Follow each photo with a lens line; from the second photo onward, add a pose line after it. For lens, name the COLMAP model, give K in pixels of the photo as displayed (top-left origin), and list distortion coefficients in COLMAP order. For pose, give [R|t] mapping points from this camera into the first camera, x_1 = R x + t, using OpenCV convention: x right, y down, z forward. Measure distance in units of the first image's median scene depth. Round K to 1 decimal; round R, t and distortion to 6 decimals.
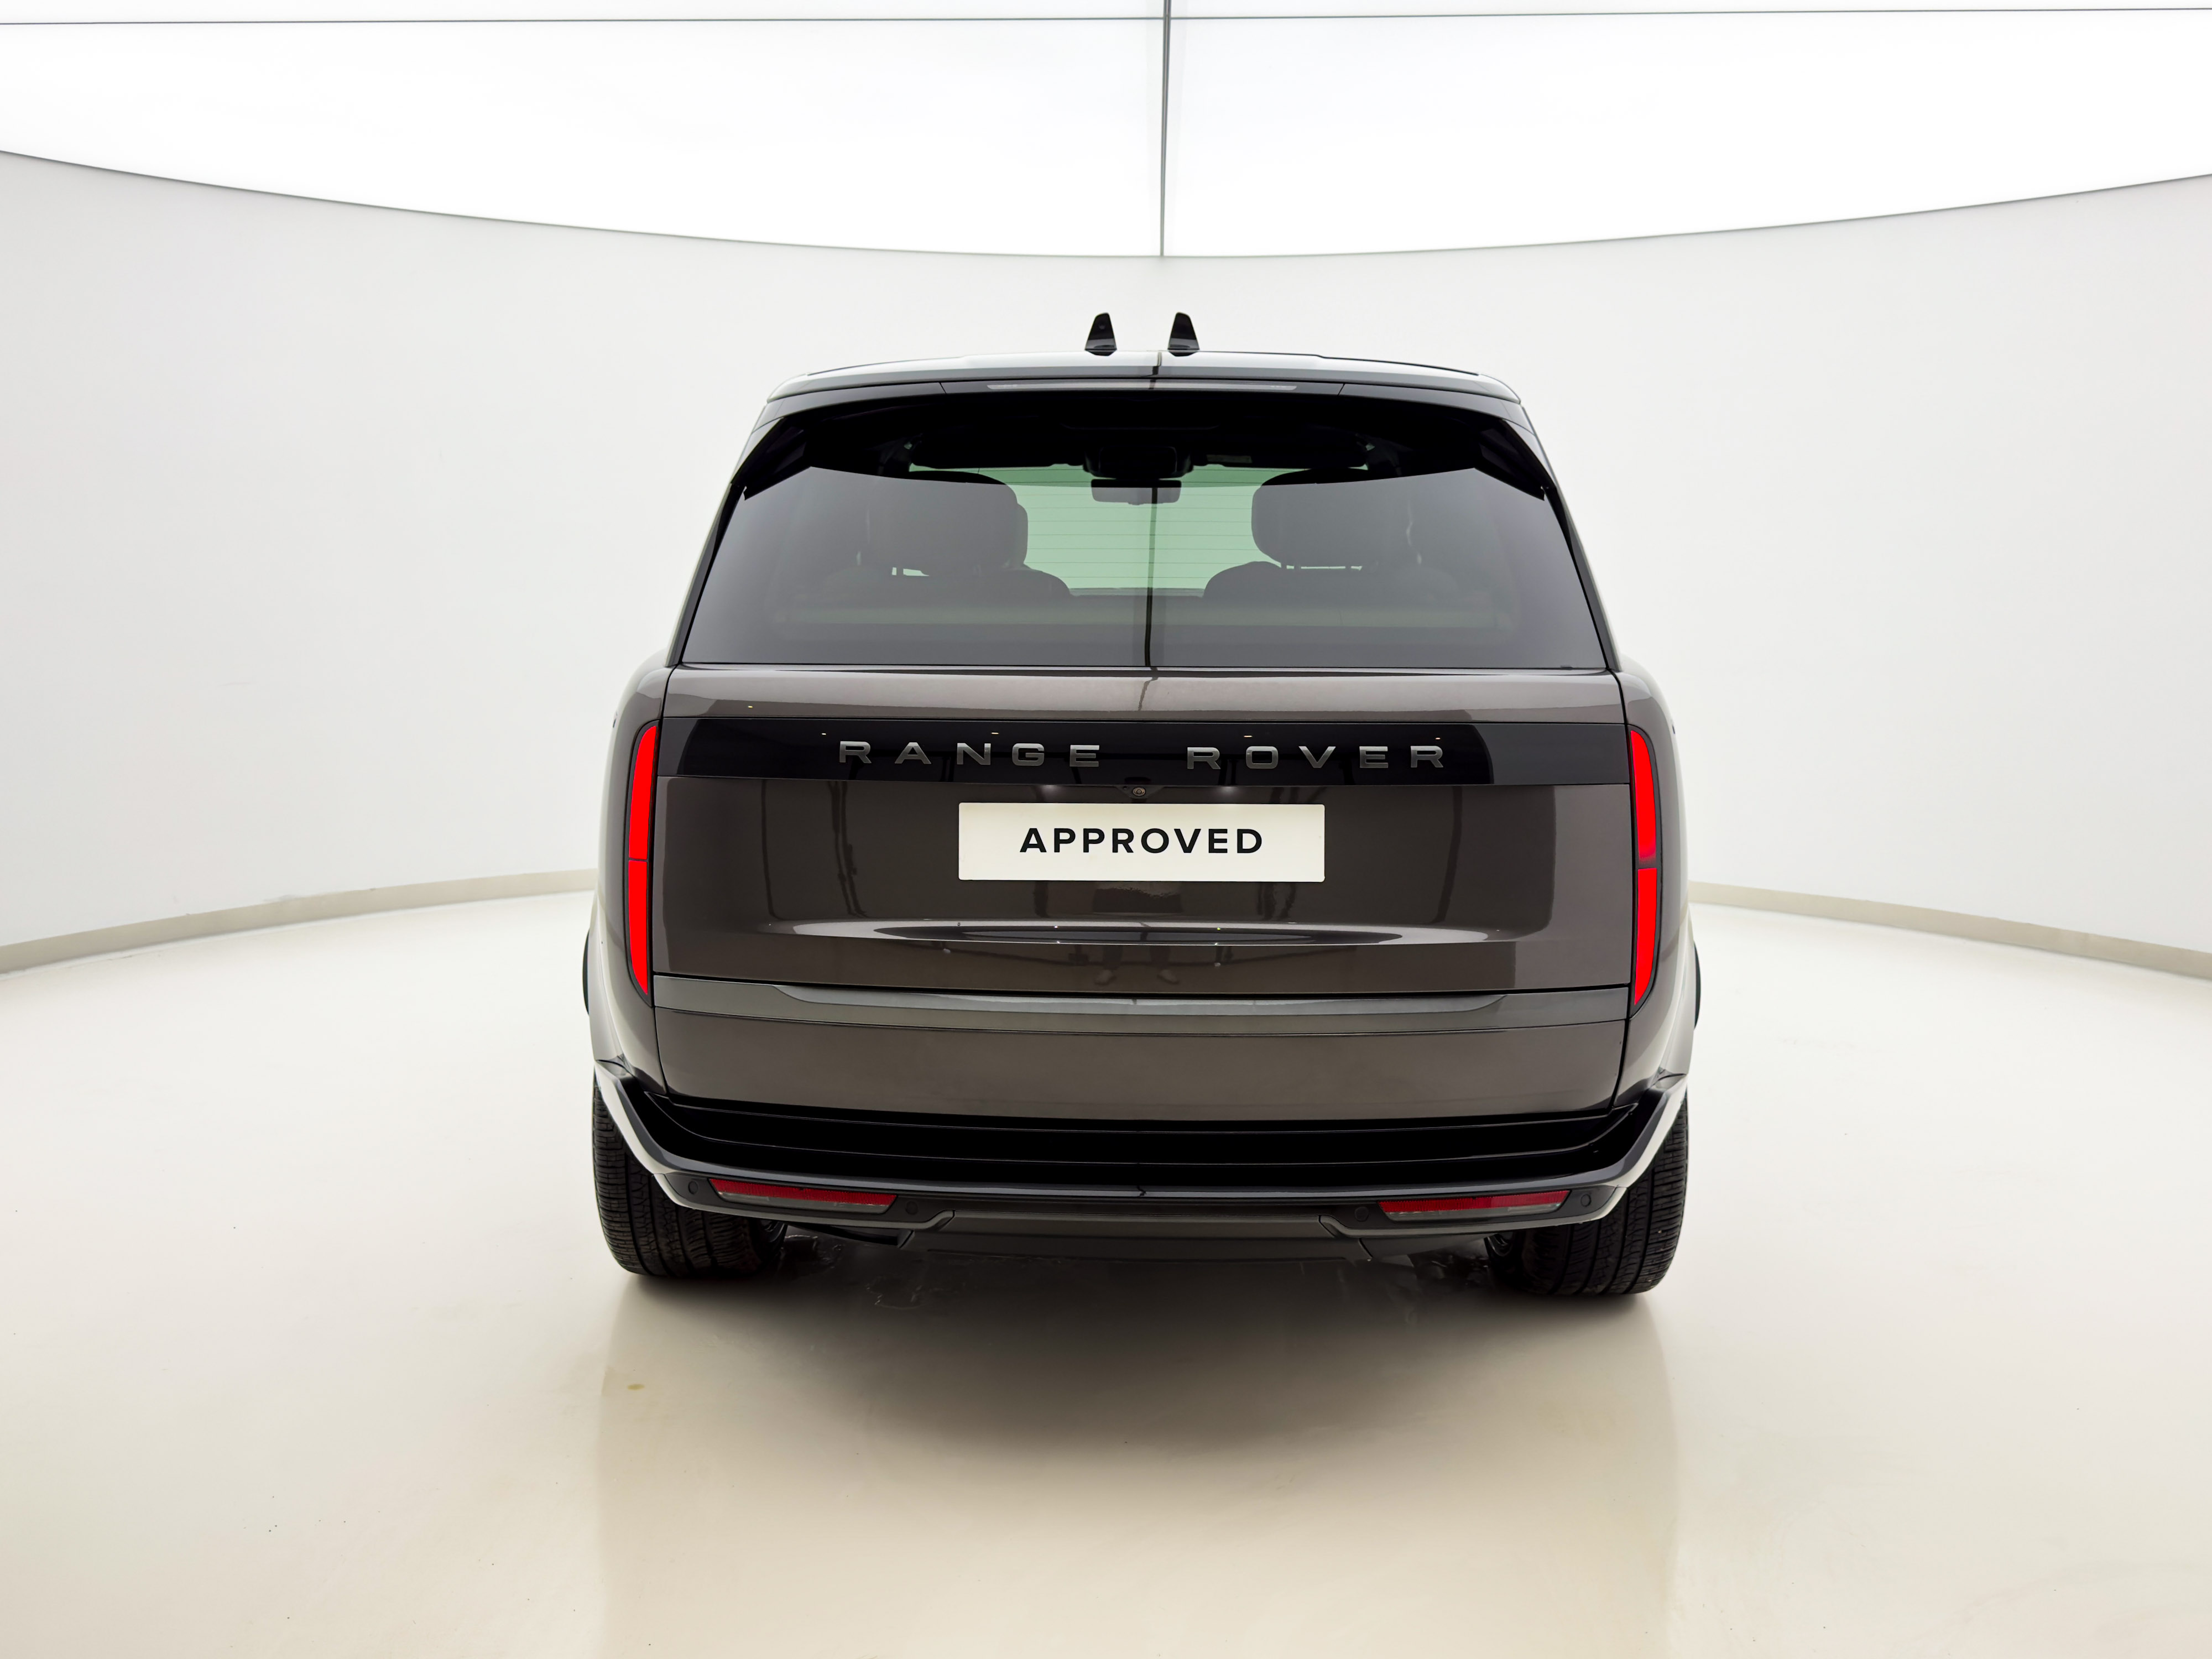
lens RADIAL K [[1589.2, 0, 1106.5], [0, 1589.2, 831.9], [0, 0, 1]] dist [-0.005119, -0.003821]
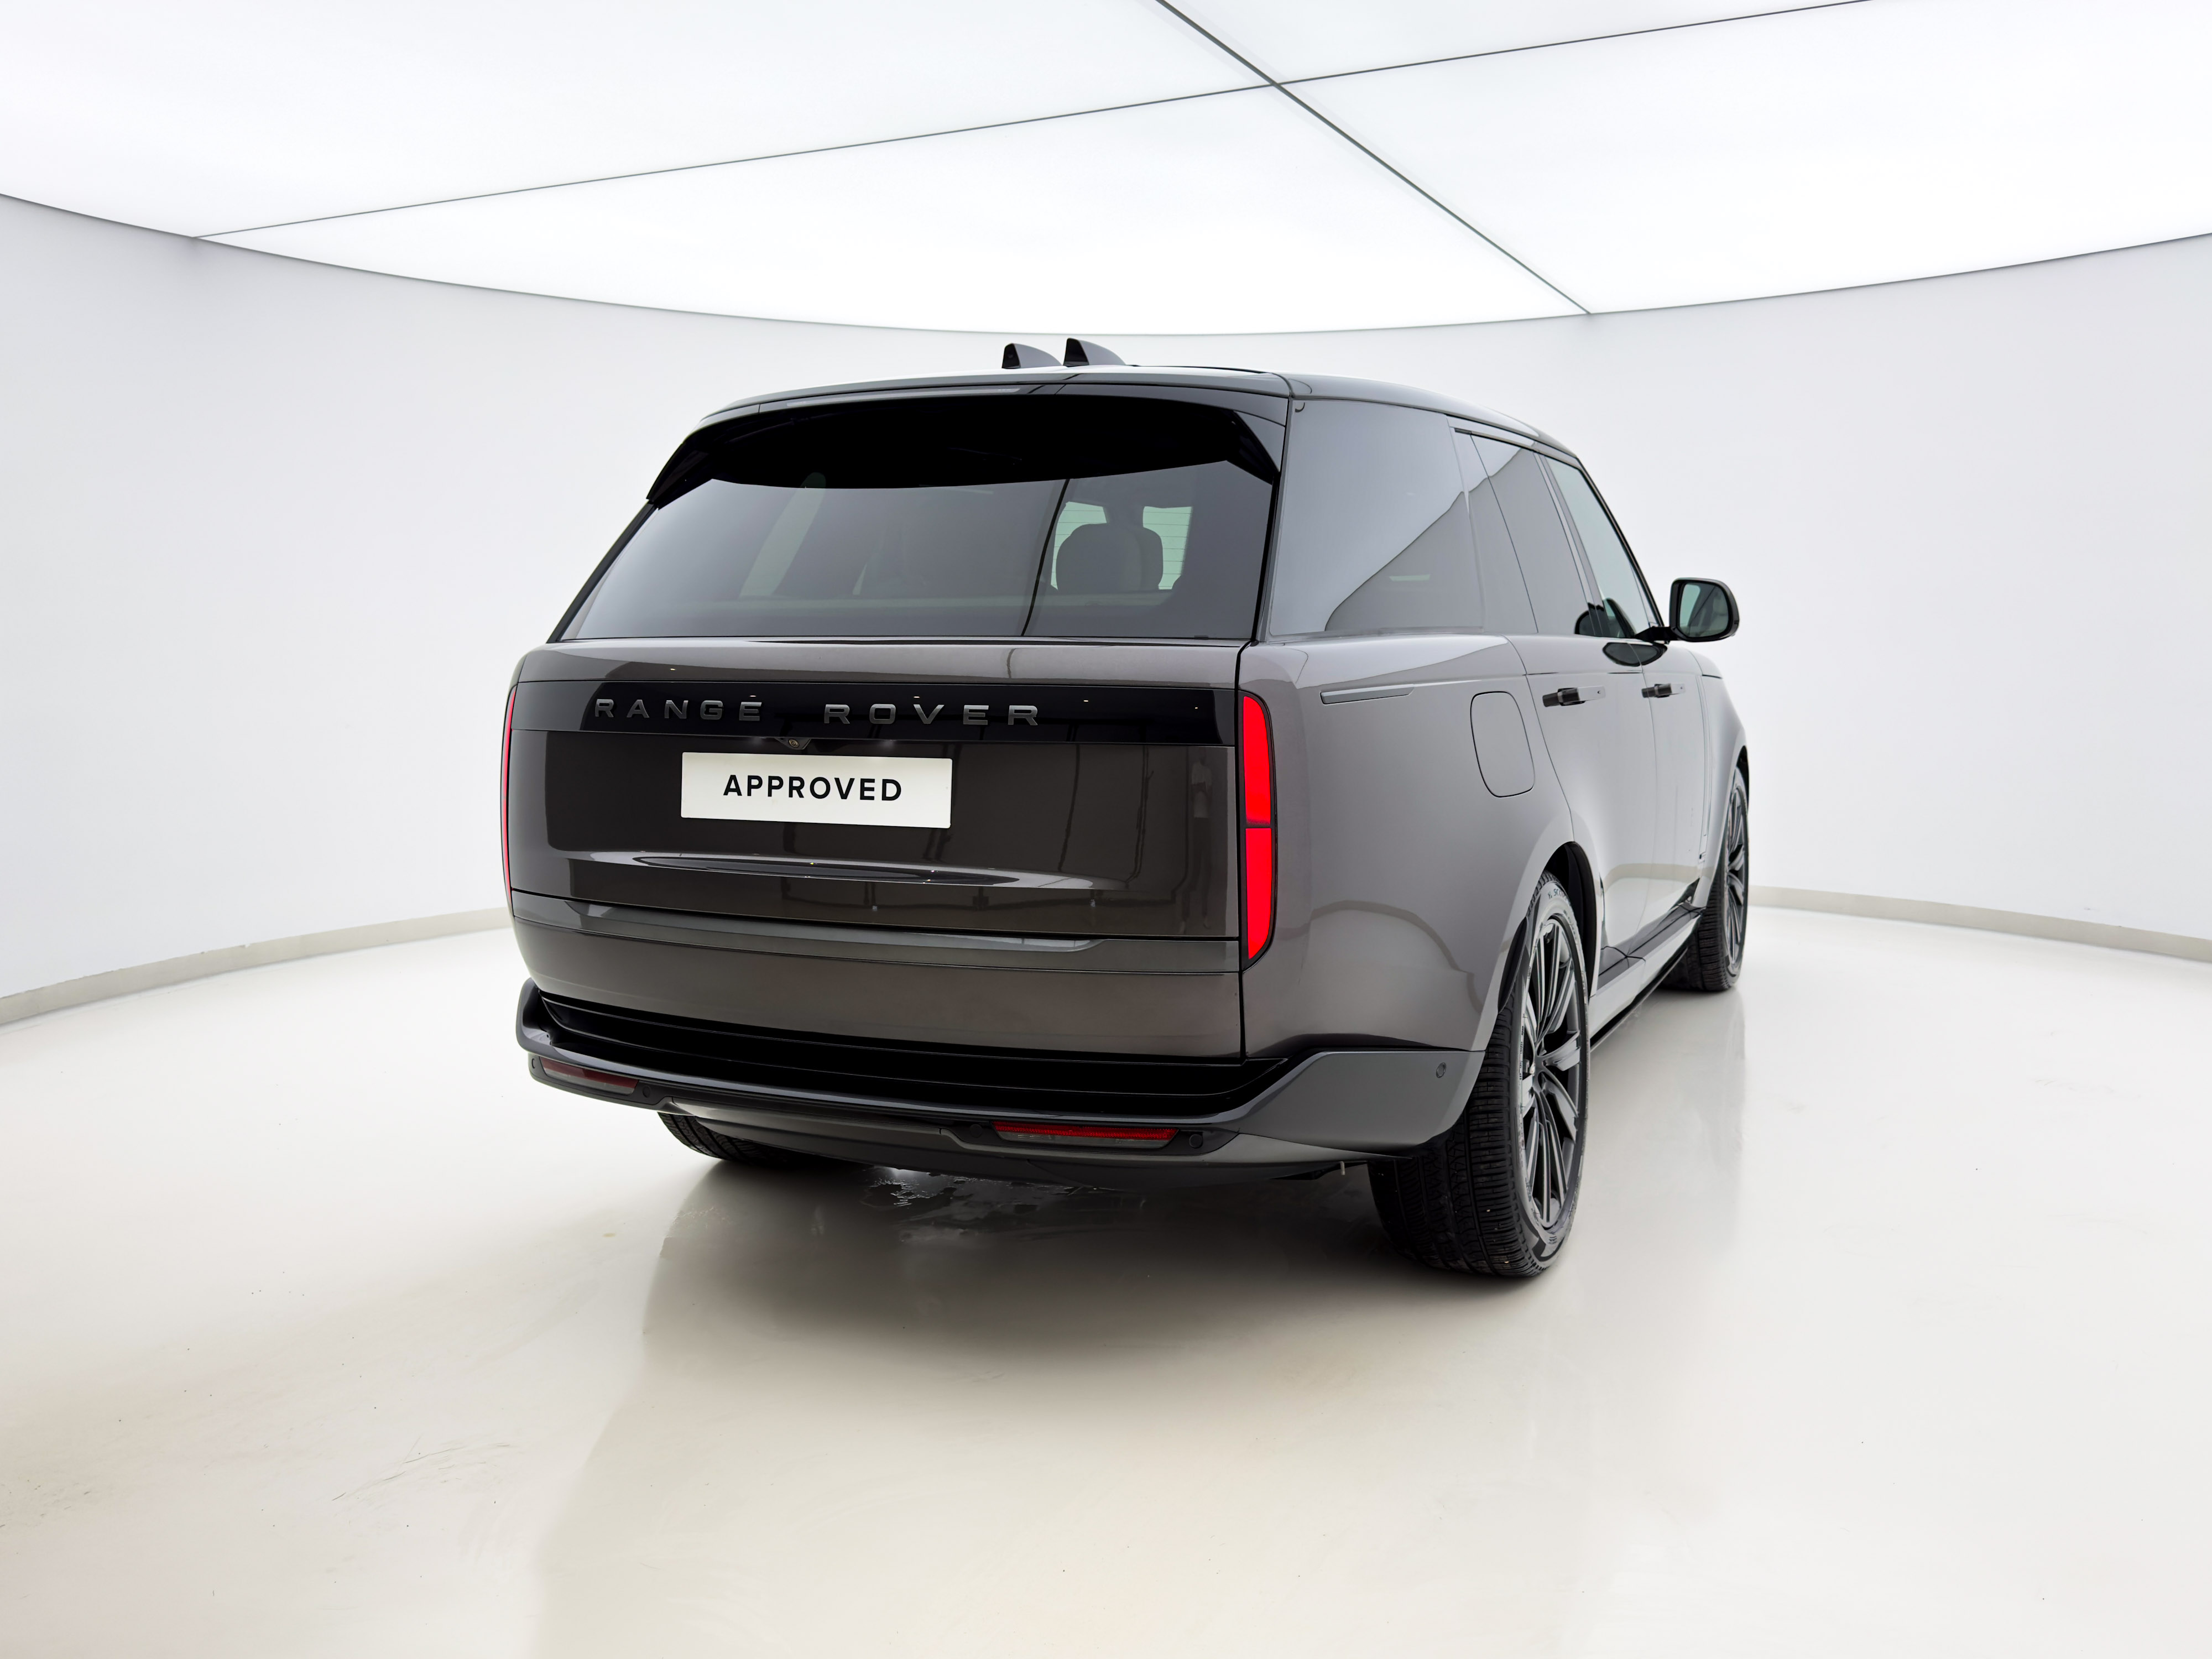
lens RADIAL K [[1517.5, 0, 1110.6], [0, 1517.5, 859.4], [0, 0, 1]] dist [0.023053, -0.001376]
pose [[0.957742, 0.038105, -0.285092, 0.540681], [-0.030067, 0.999019, 0.032521, 0.015114], [0.286052, -0.022575, 0.957948, 0.020259]]
